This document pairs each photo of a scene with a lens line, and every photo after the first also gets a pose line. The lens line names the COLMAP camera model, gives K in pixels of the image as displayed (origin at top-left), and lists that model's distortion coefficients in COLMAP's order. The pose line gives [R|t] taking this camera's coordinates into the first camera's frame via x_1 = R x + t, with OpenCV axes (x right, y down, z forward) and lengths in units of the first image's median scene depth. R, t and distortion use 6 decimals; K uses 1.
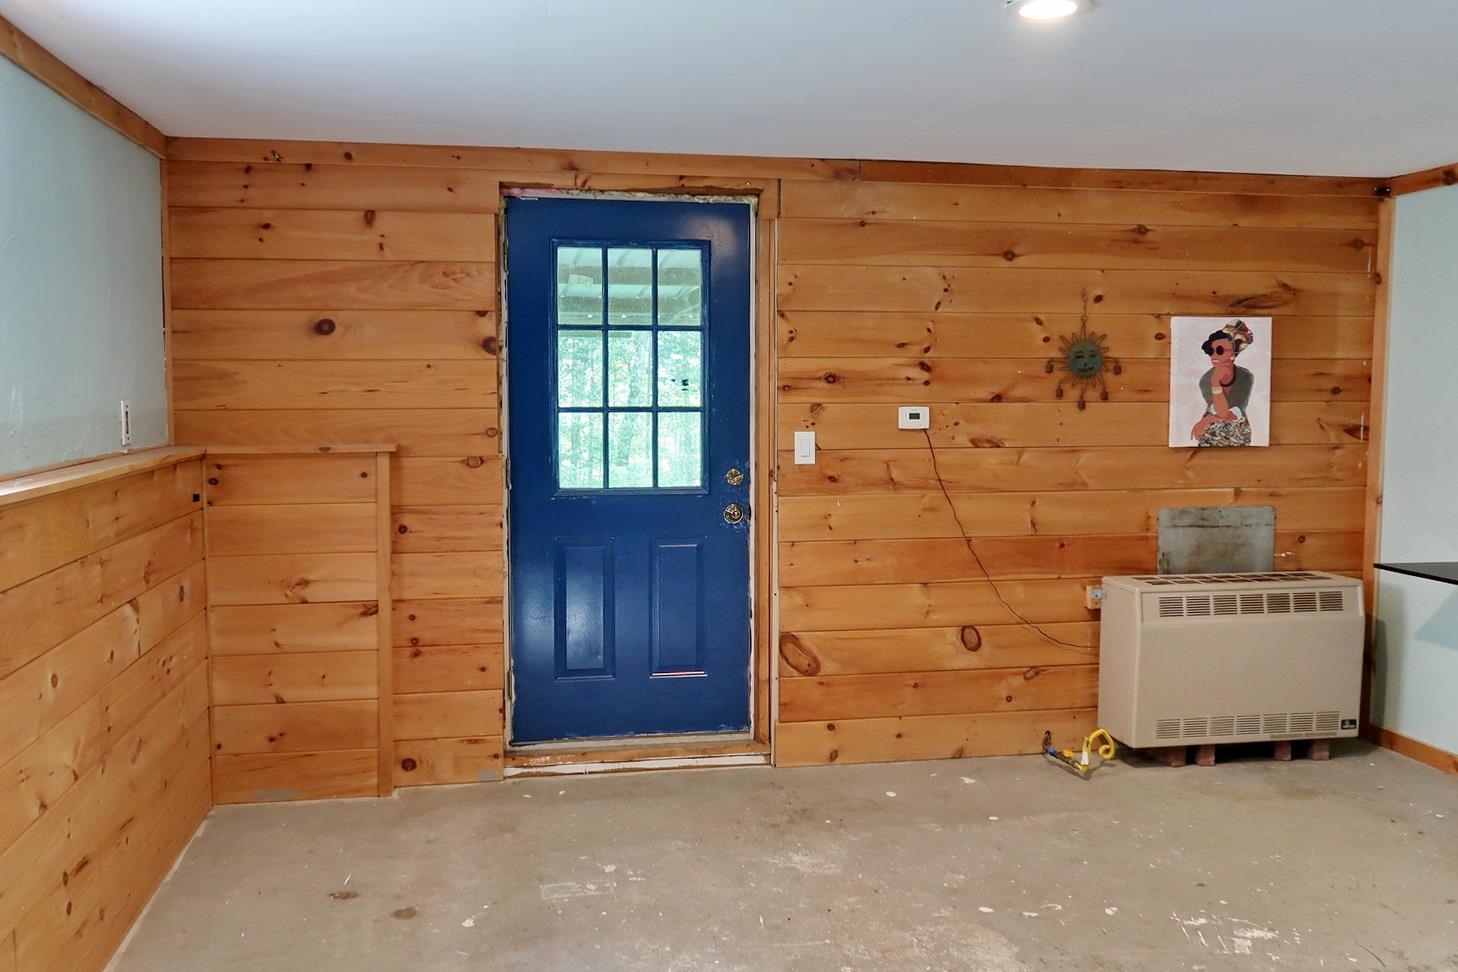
lens RADIAL K [[1258.7, 0, 728.5], [0, 1258.7, 479.8], [0, 0, 1]] dist [0.004720, 0.003594]
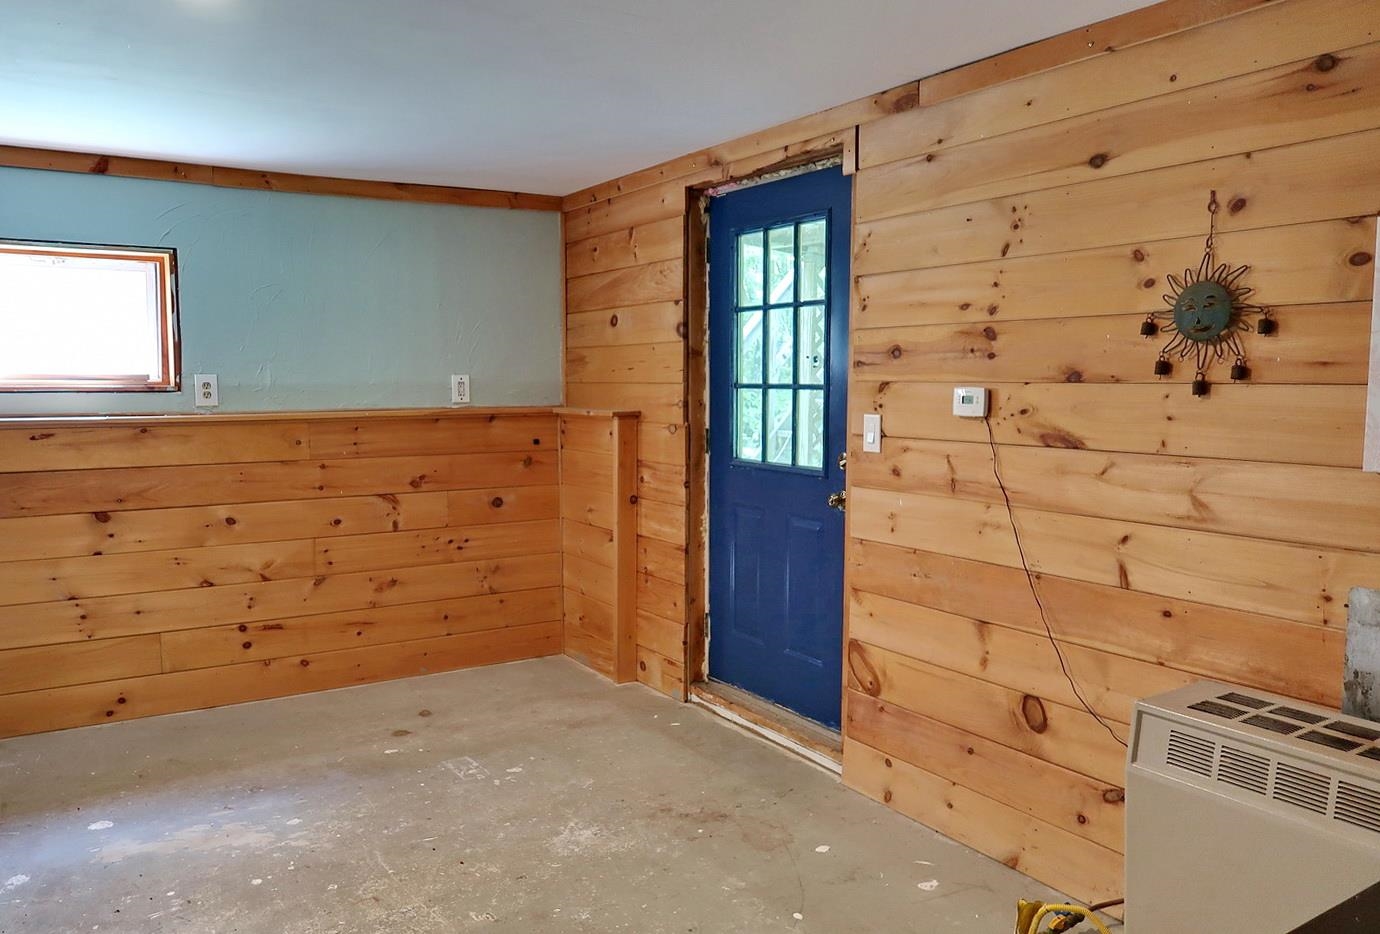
lens RADIAL K [[1035.0, 0, 689.1], [0, 1035.0, 471.8], [0, 0, 1]] dist [-0.016160, 0.002307]
pose [[0.375730, 0.086442, -0.922689, 0.670116], [-0.066886, 0.995573, 0.066033, -0.037384], [0.924312, 0.036904, 0.379848, 0.613622]]
